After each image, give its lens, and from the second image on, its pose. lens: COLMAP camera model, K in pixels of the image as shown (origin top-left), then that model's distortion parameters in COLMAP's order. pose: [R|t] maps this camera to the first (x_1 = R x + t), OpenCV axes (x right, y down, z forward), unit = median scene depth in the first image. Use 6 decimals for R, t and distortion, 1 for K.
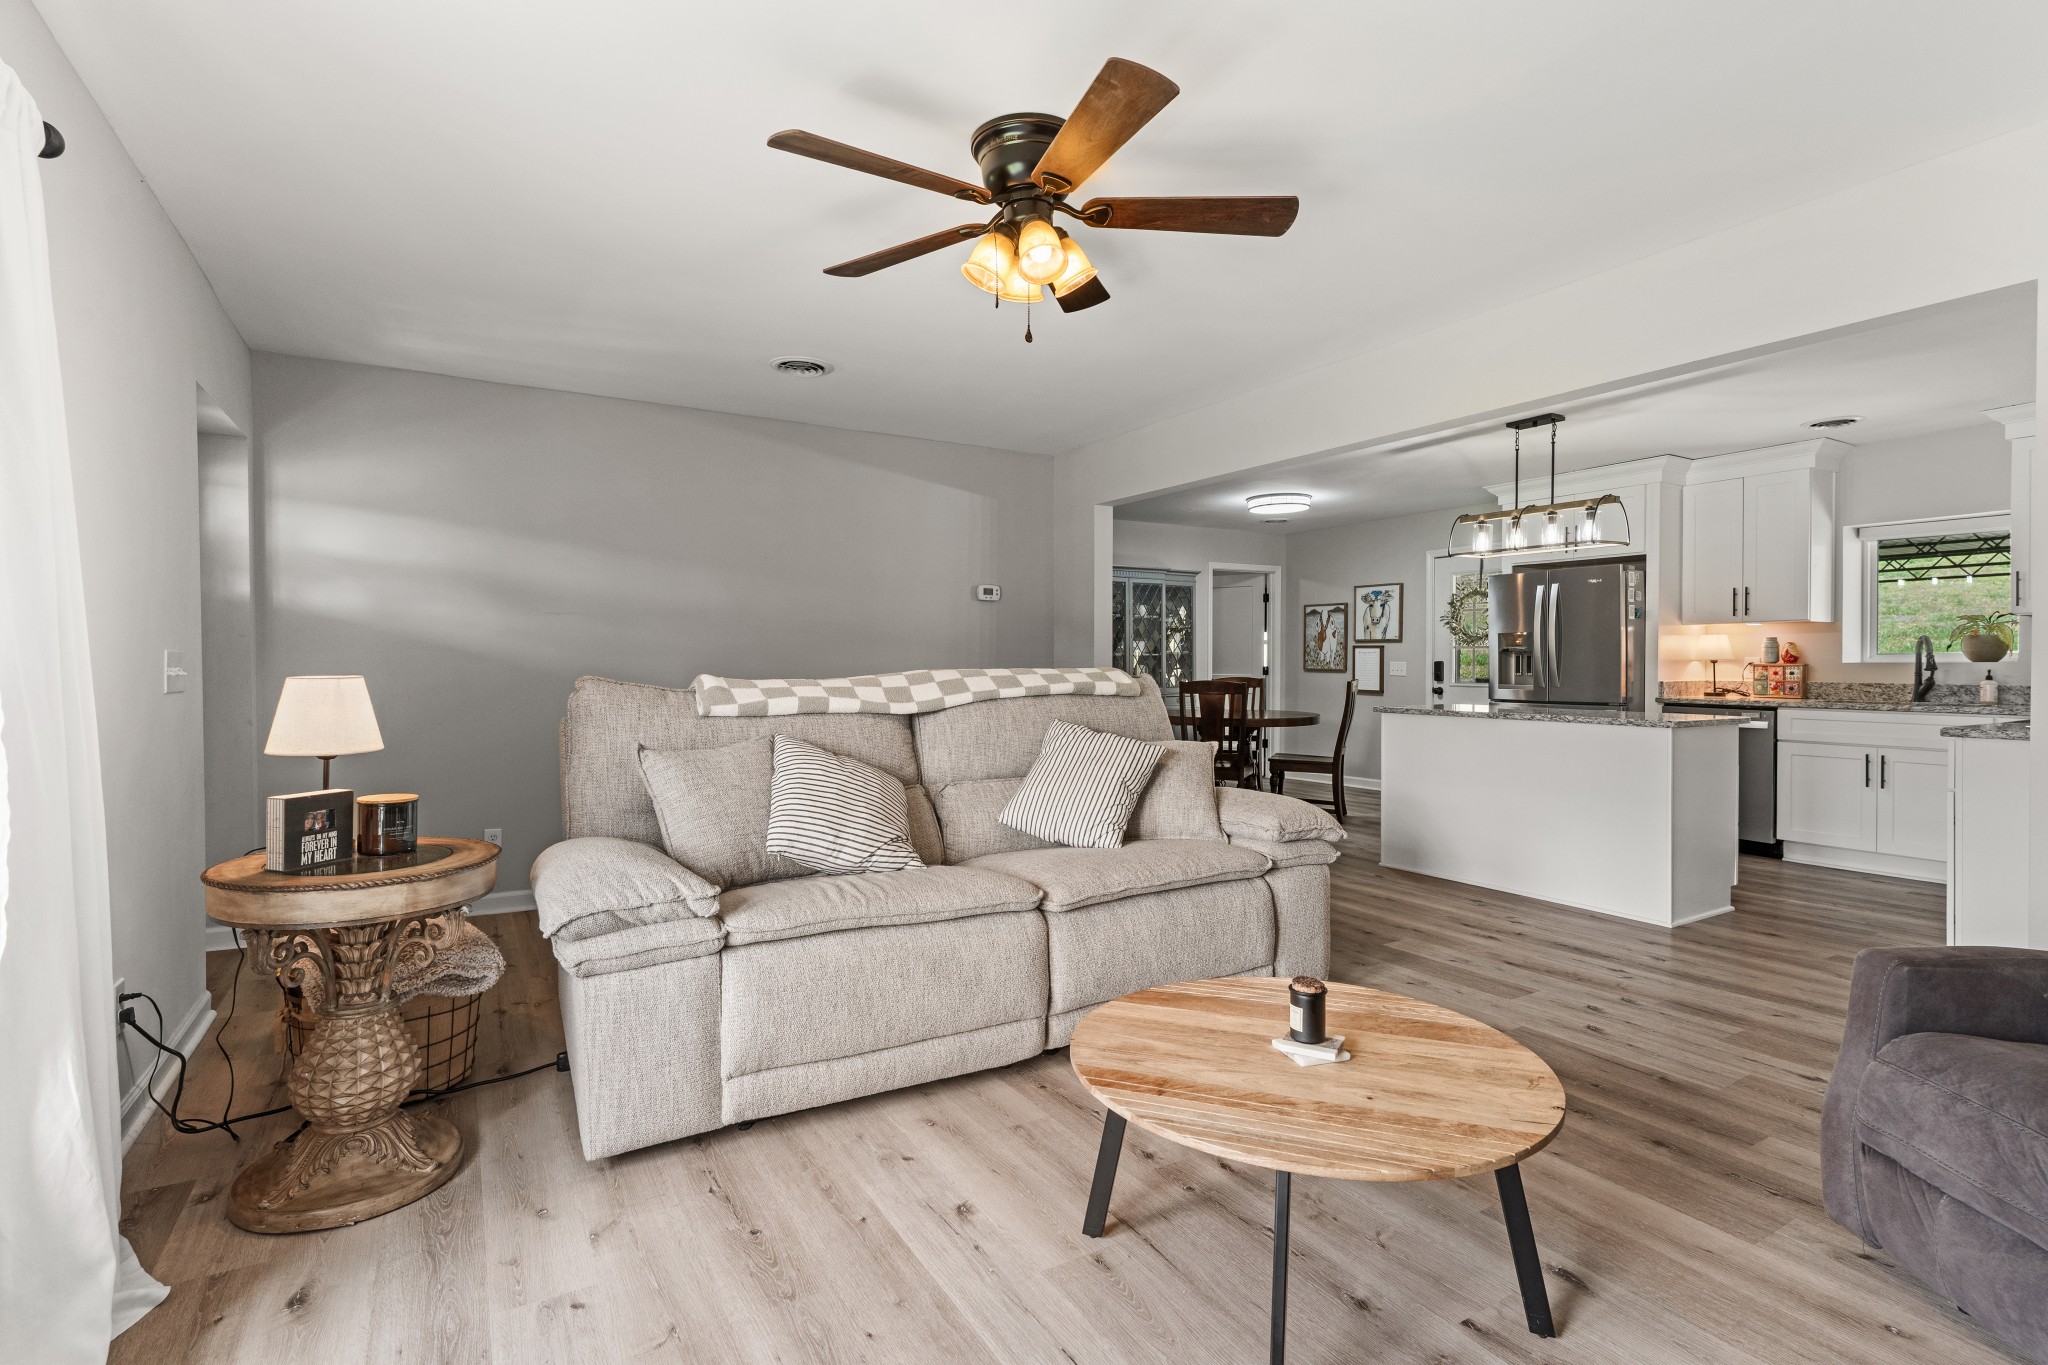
lens RADIAL K [[969.9, 0, 1019.5], [0, 969.9, 668.9], [0, 0, 1]] dist [0.000378, 0.000023]
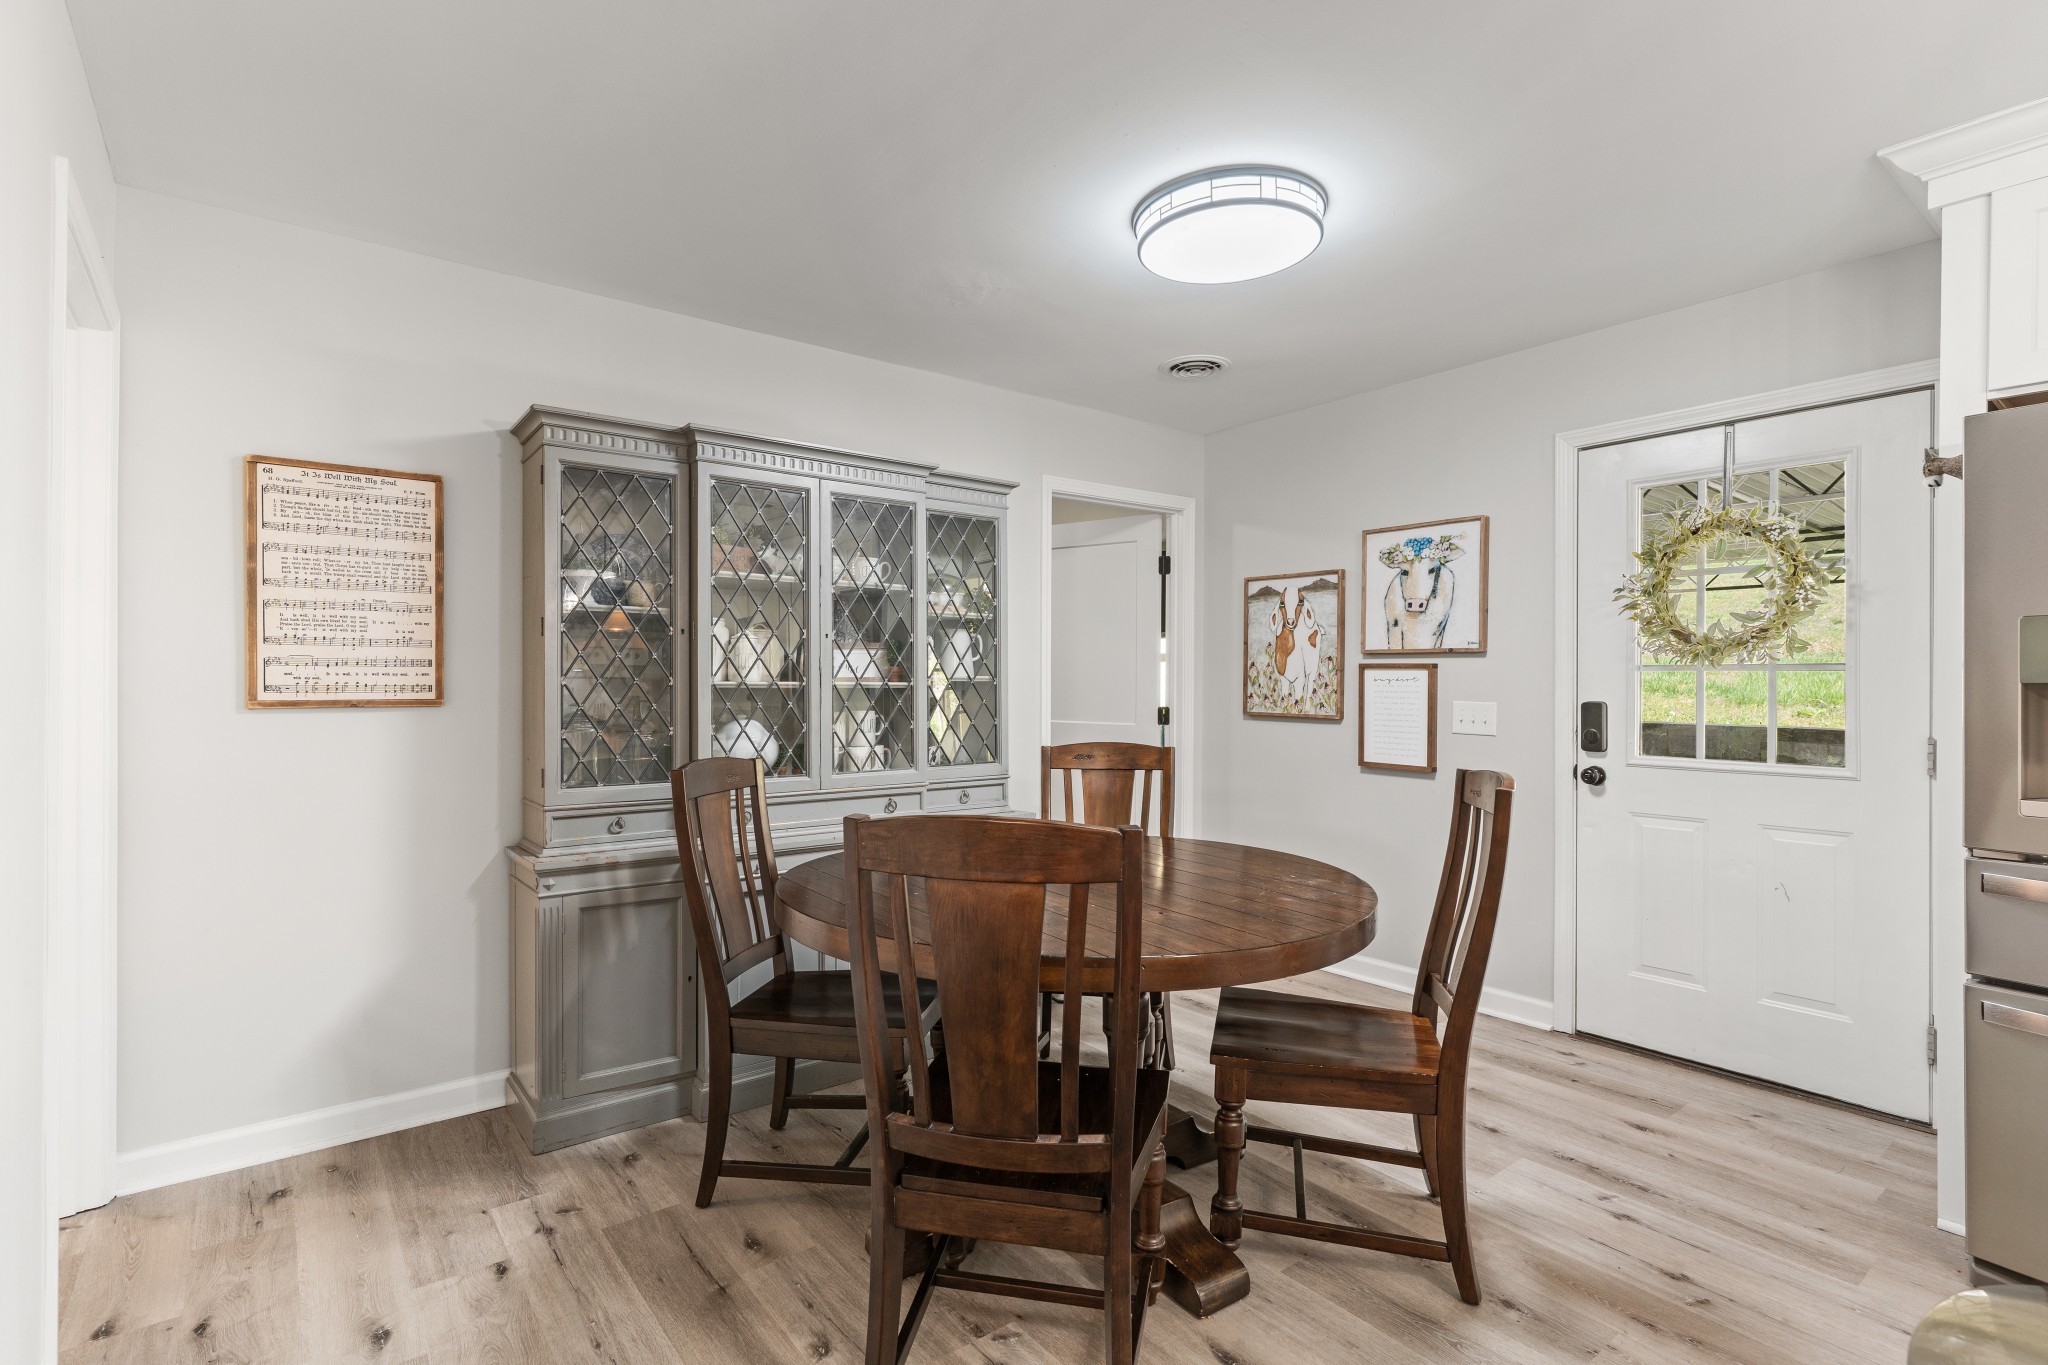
lens RADIAL K [[969.9, 0, 1019.5], [0, 969.9, 668.9], [0, 0, 1]] dist [0.000378, 0.000023]
pose [[0.991786, 0.002212, 0.127891, 0.164650], [0.000532, 0.999770, -0.021420, -0.015308], [-0.127909, 0.021312, 0.991557, 0.722647]]
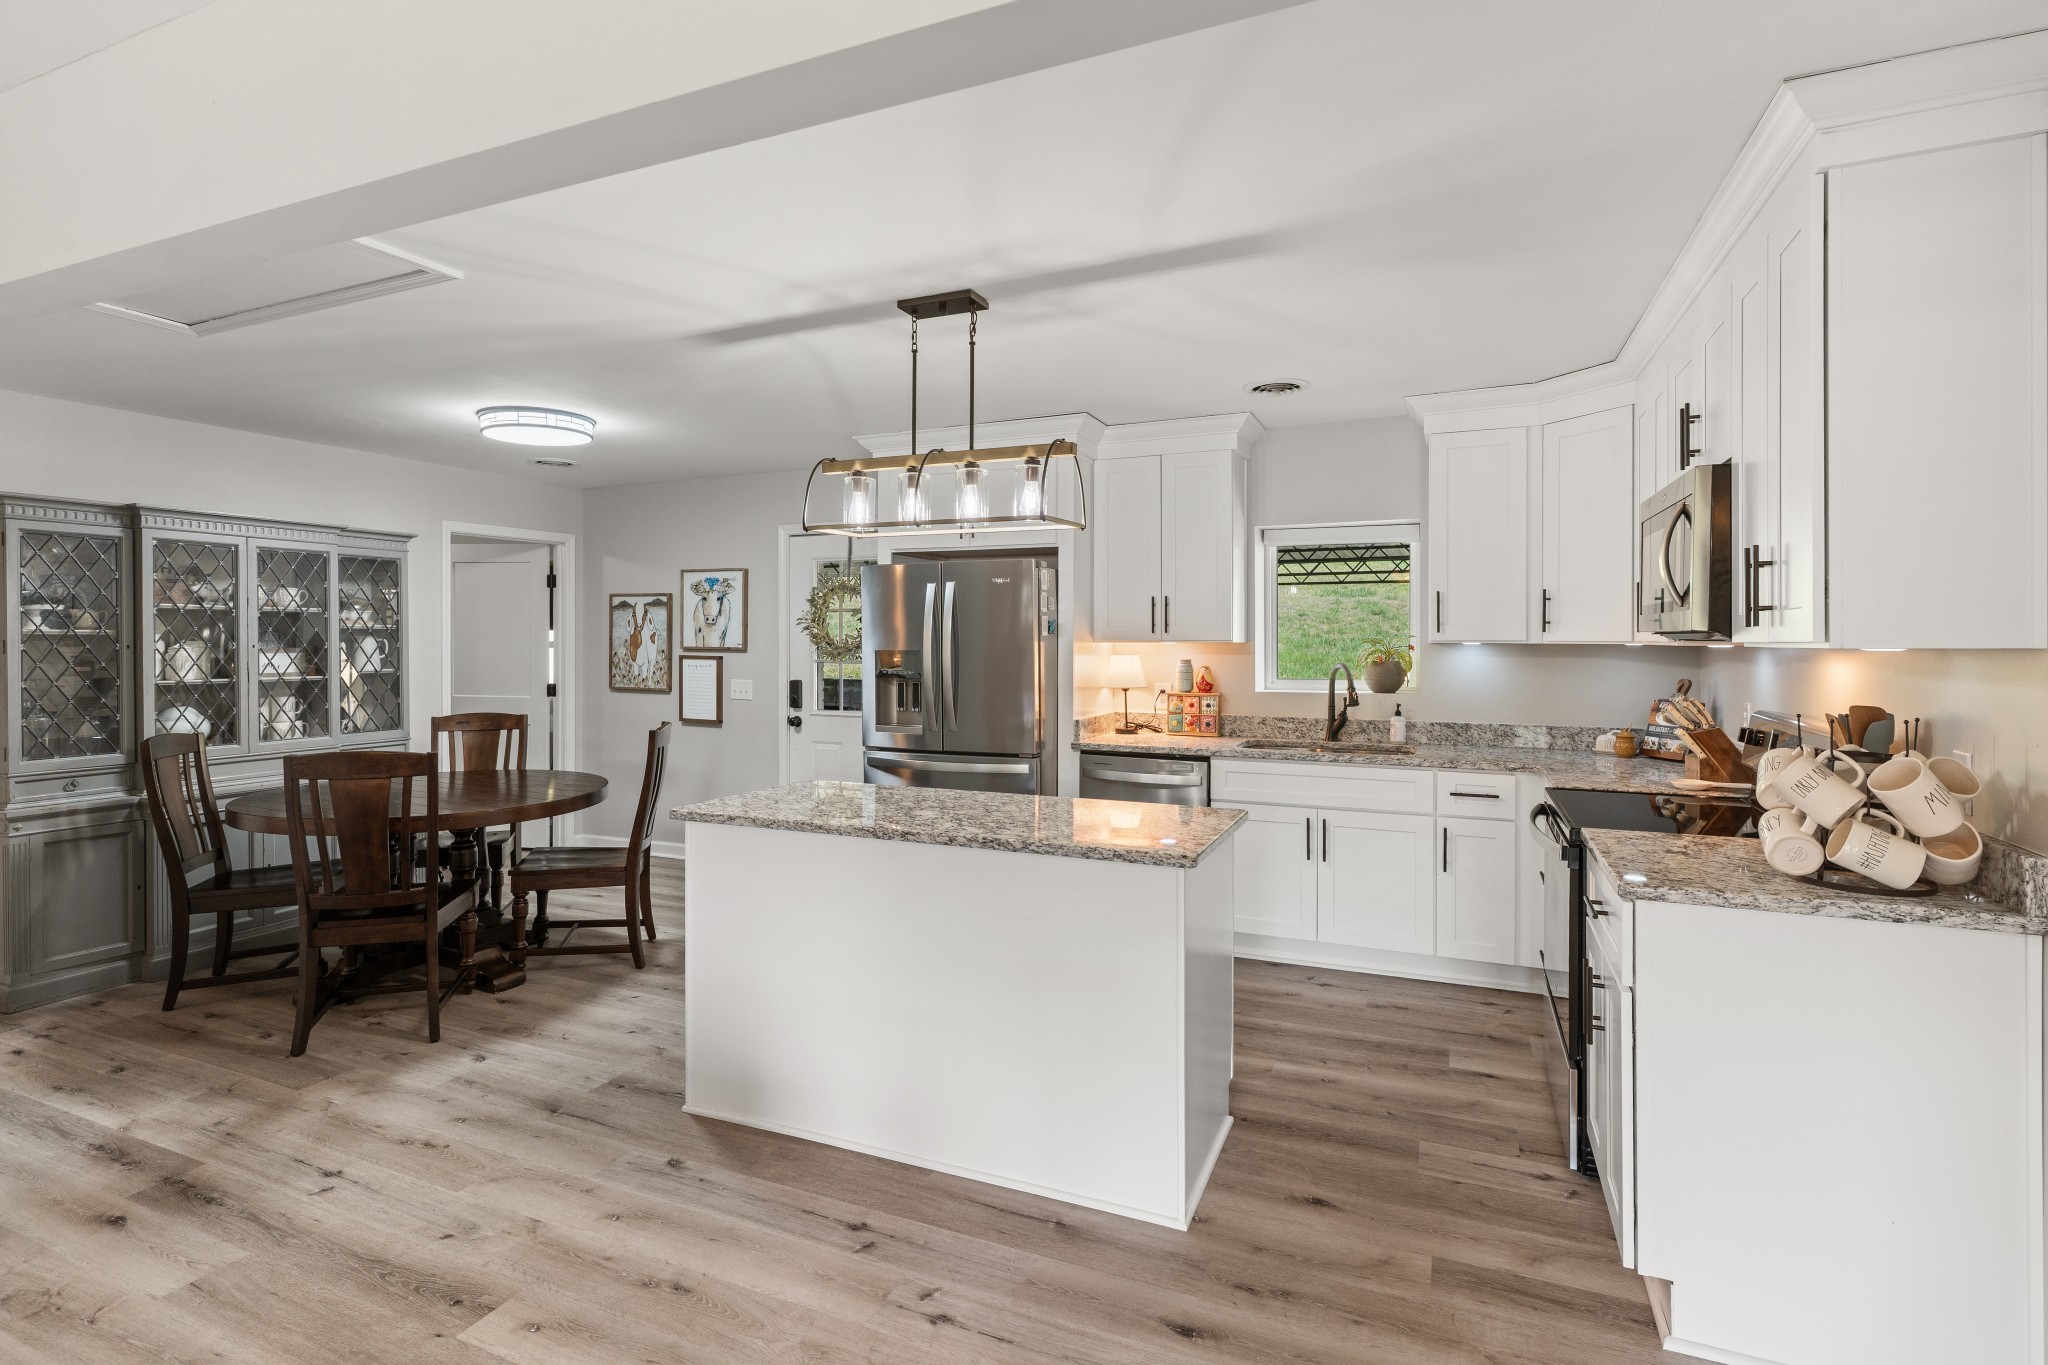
lens RADIAL K [[977.3, 0, 1022.7], [0, 977.3, 644.6], [0, 0, 1]] dist [0.000329, 0.000468]
pose [[0.809373, -0.003299, 0.587286, 0.165732], [0.003885, 0.999992, 0.000263, -0.038774], [-0.587283, 0.002068, 0.809379, 0.364743]]
